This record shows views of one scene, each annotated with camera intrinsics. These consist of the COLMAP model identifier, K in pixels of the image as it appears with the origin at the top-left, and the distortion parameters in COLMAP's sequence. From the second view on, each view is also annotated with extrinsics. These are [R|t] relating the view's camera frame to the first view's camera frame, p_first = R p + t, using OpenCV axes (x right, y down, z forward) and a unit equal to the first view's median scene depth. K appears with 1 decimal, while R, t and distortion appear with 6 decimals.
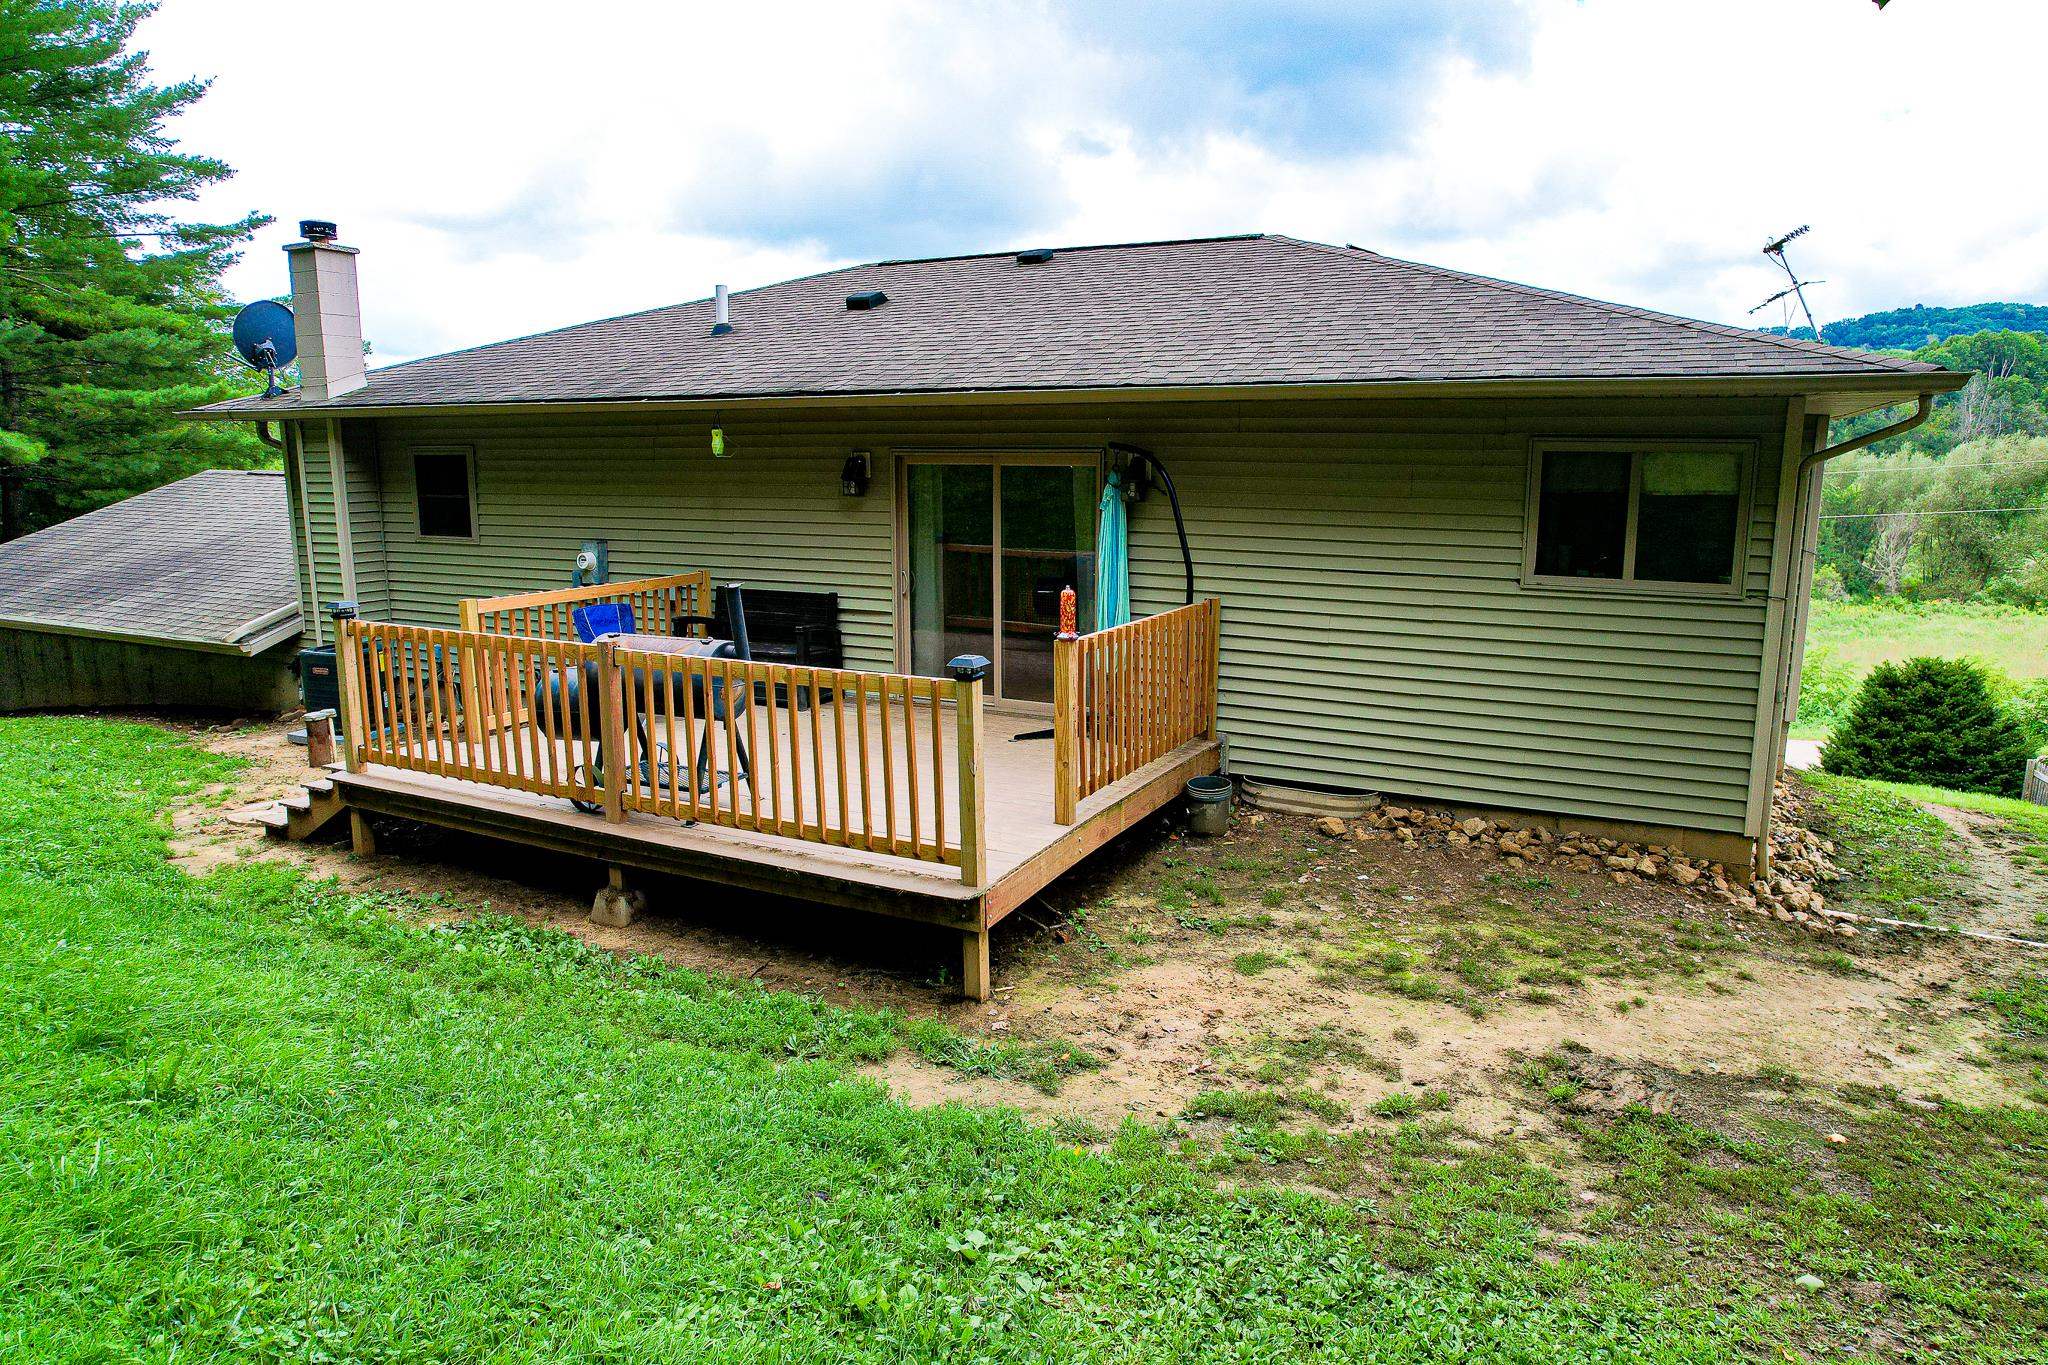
lens RADIAL K [[1313.0, 0, 1031.2], [0, 1313.0, 688.4], [0, 0, 1]] dist [-0.079771, 0.071177]
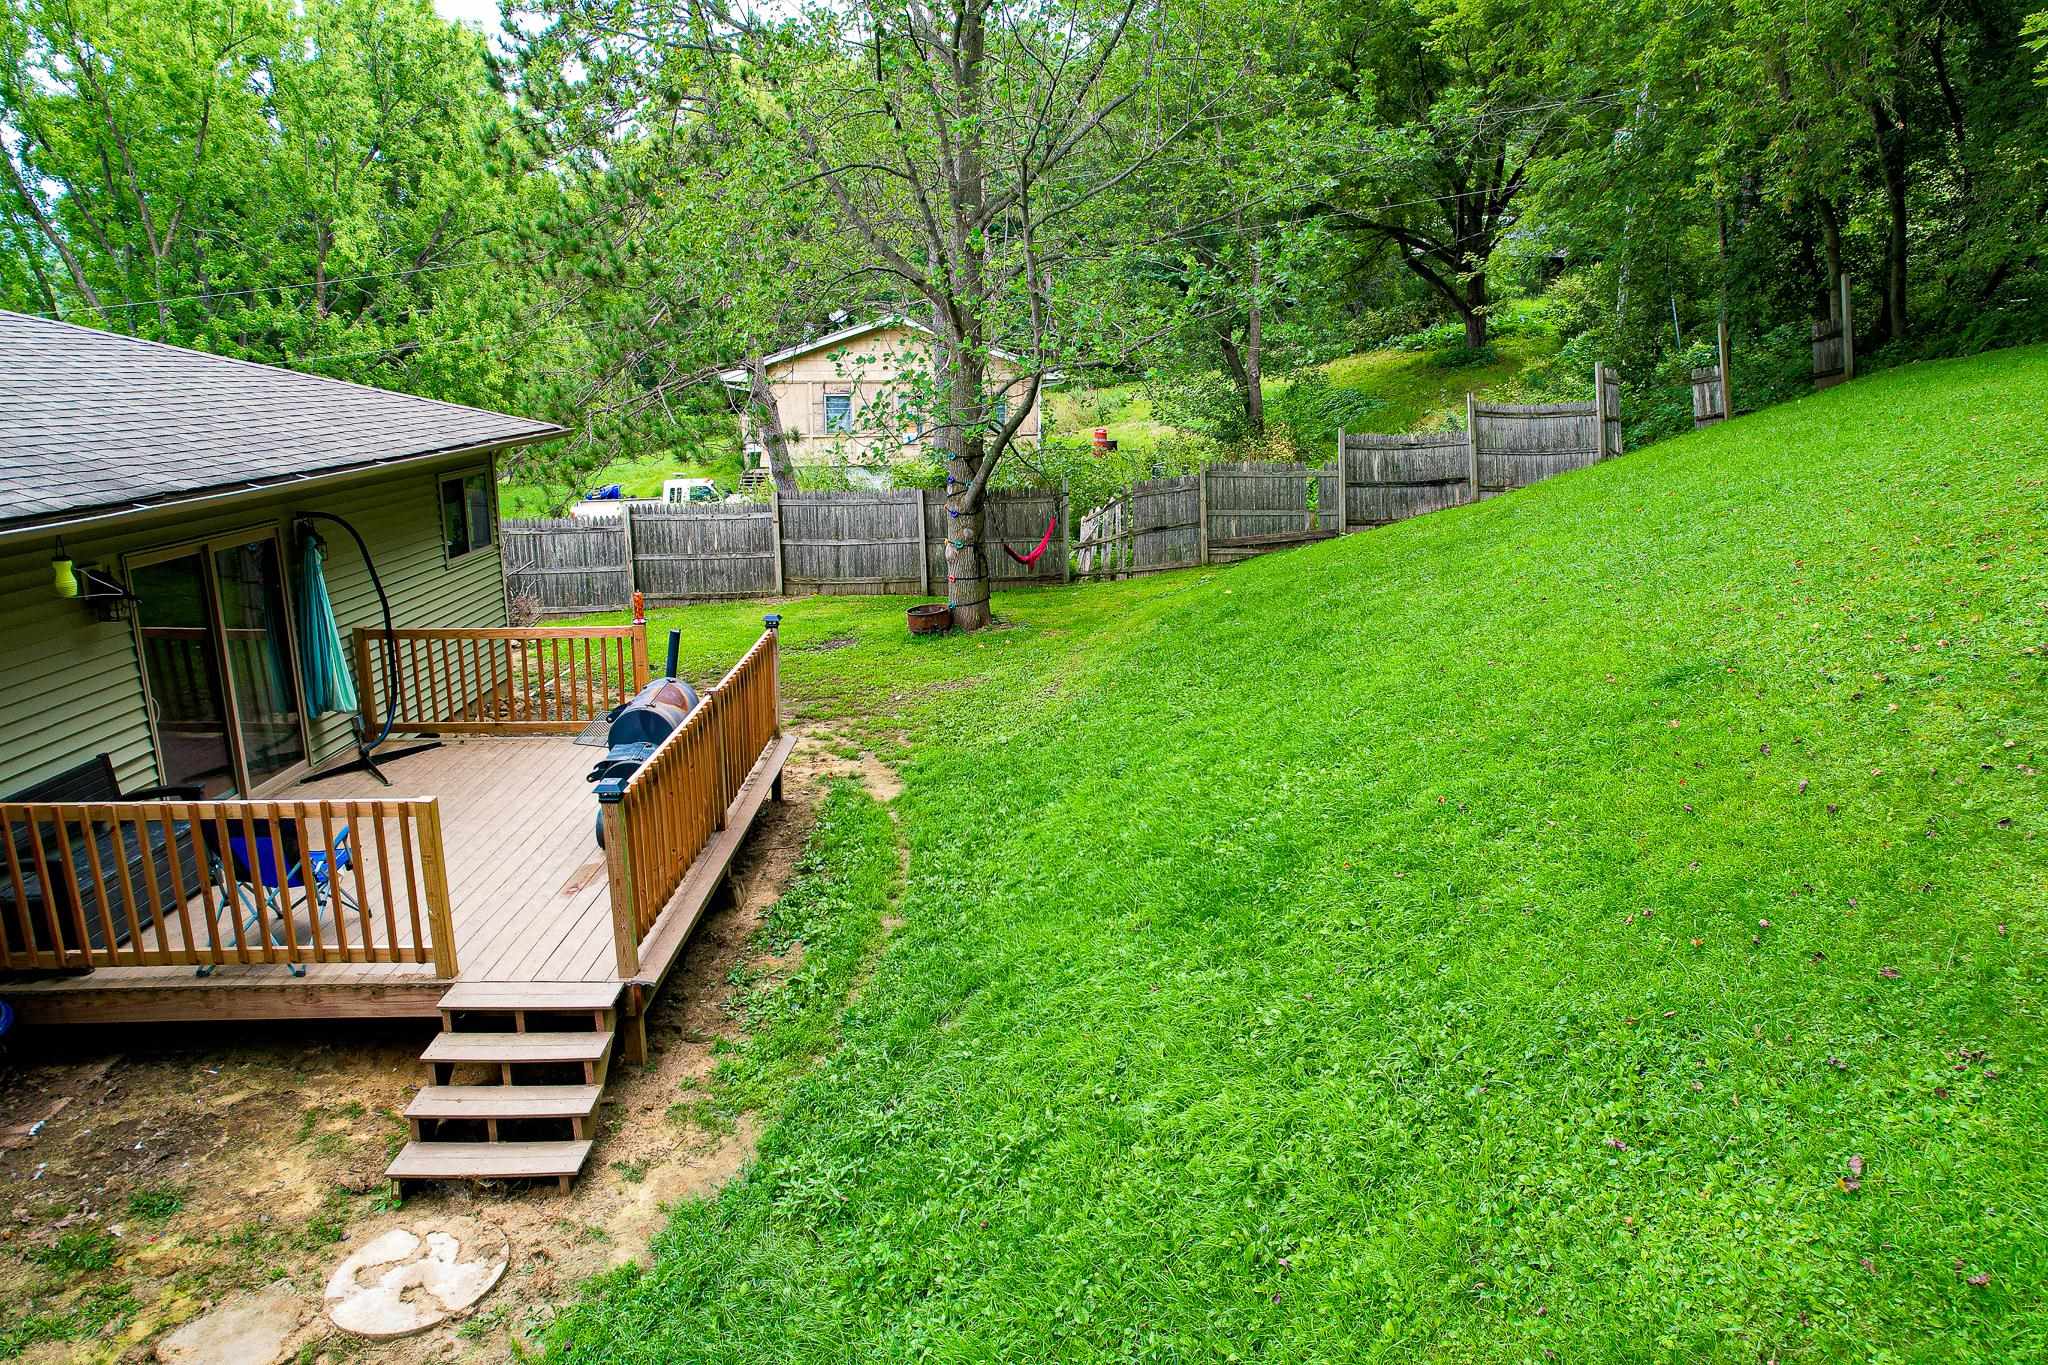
lens RADIAL K [[1313.0, 0, 1041.1], [0, 1313.0, 689.4], [0, 0, 1]] dist [-0.079771, 0.071177]
pose [[-0.472893, -0.227525, 0.851237, -1.254972], [0.148125, 0.931808, 0.331349, -0.332063], [-0.868580, 0.282782, -0.406943, 0.996682]]
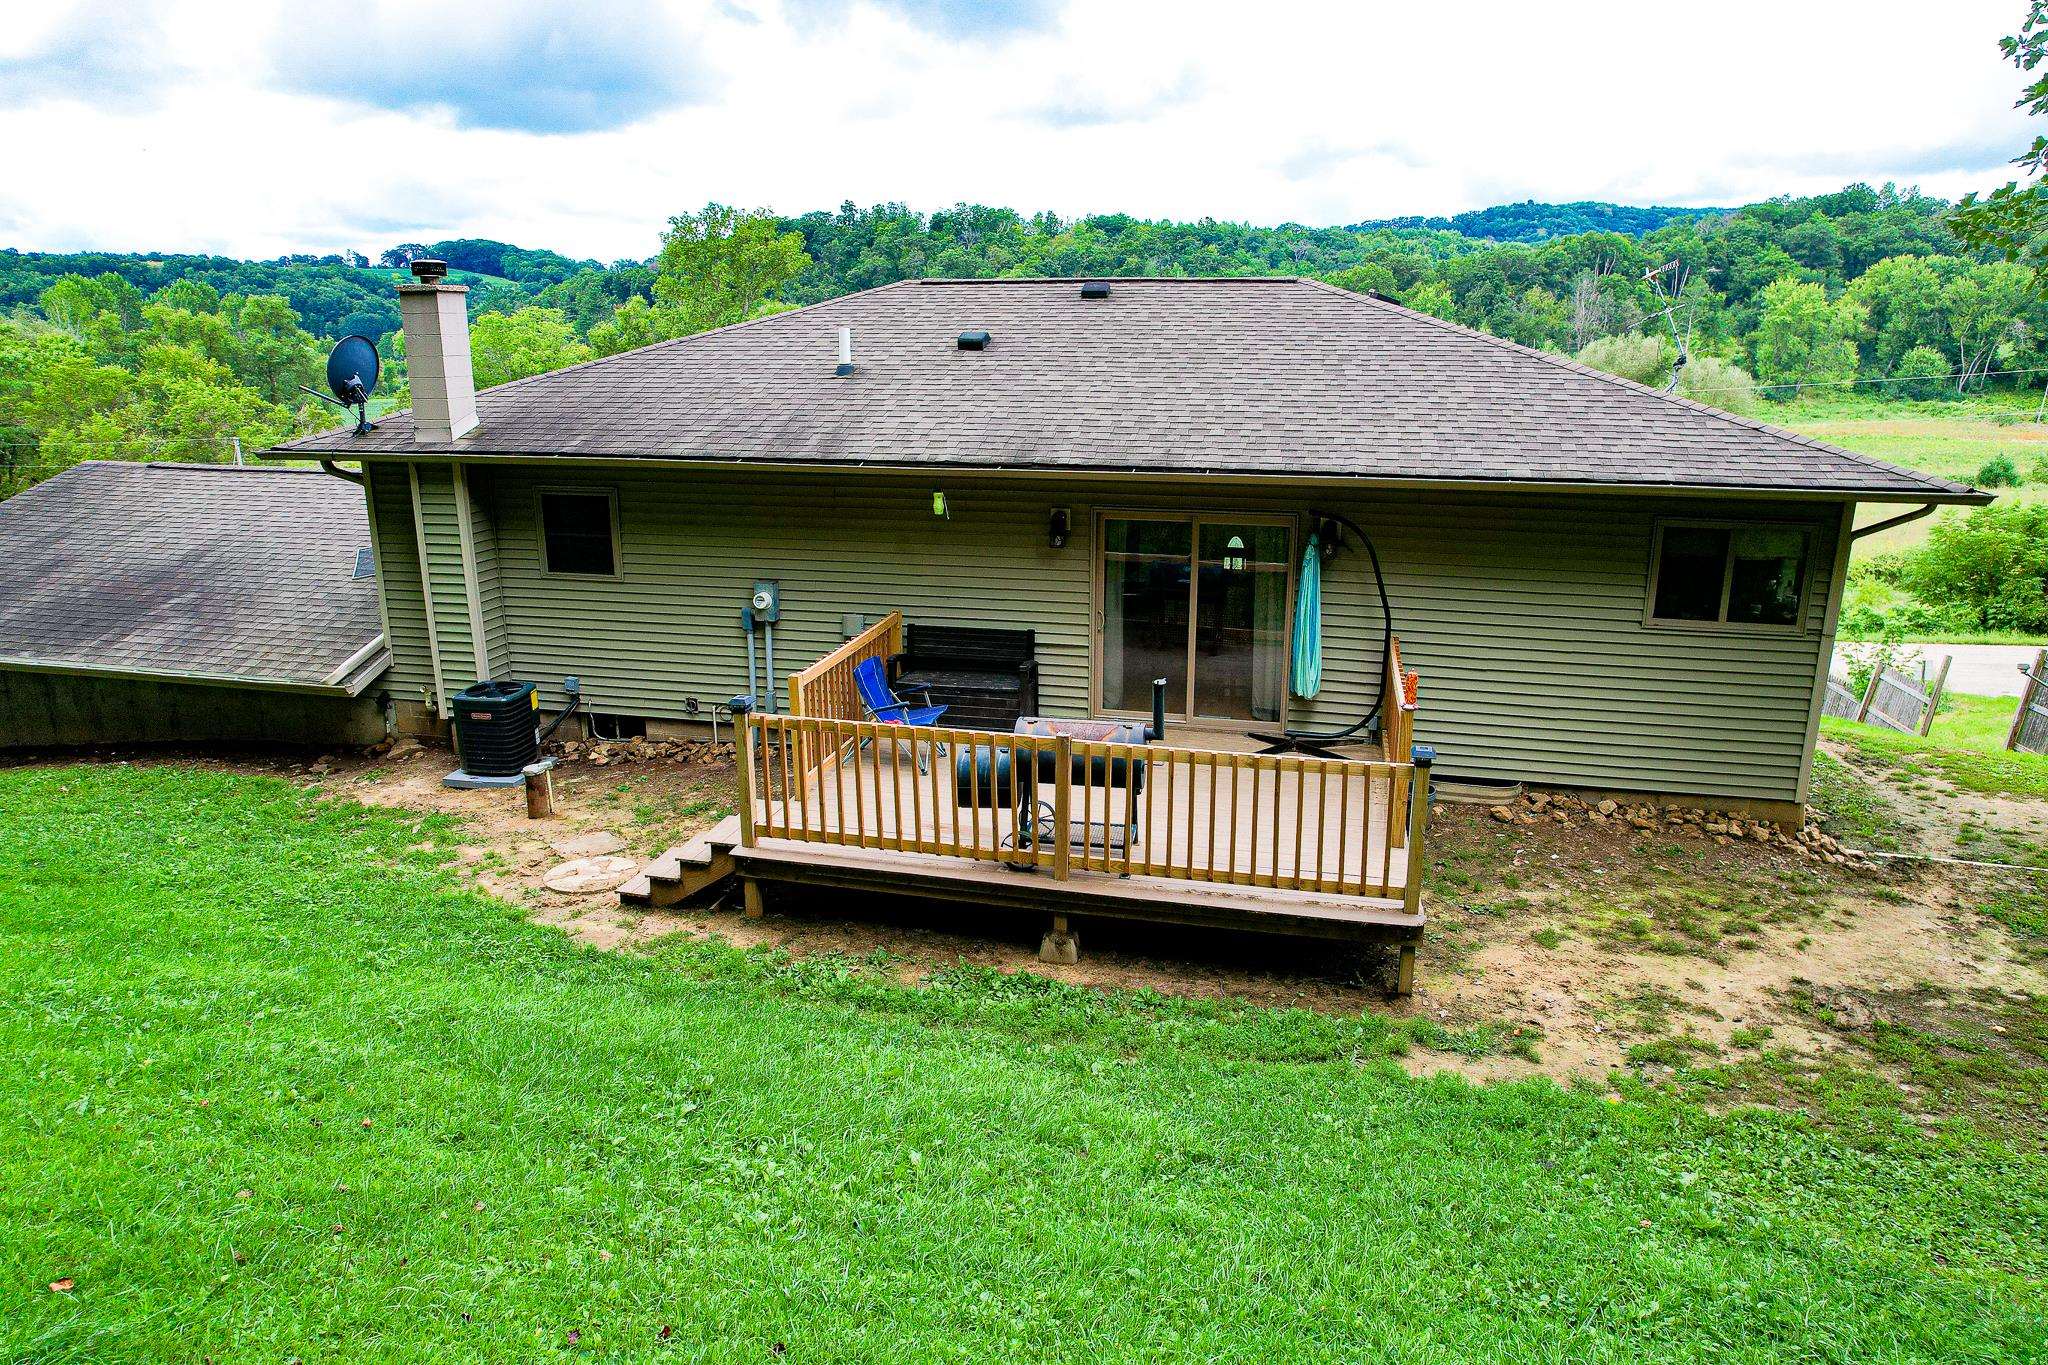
lens RADIAL K [[1313.0, 0, 1033.5], [0, 1313.0, 684.8], [0, 0, 1]] dist [-0.079771, 0.071177]
pose [[0.970785, -0.061606, 0.231909, -0.506347], [0.042260, 0.995269, 0.087484, -0.152186], [-0.236201, -0.075128, 0.968796, -0.130666]]
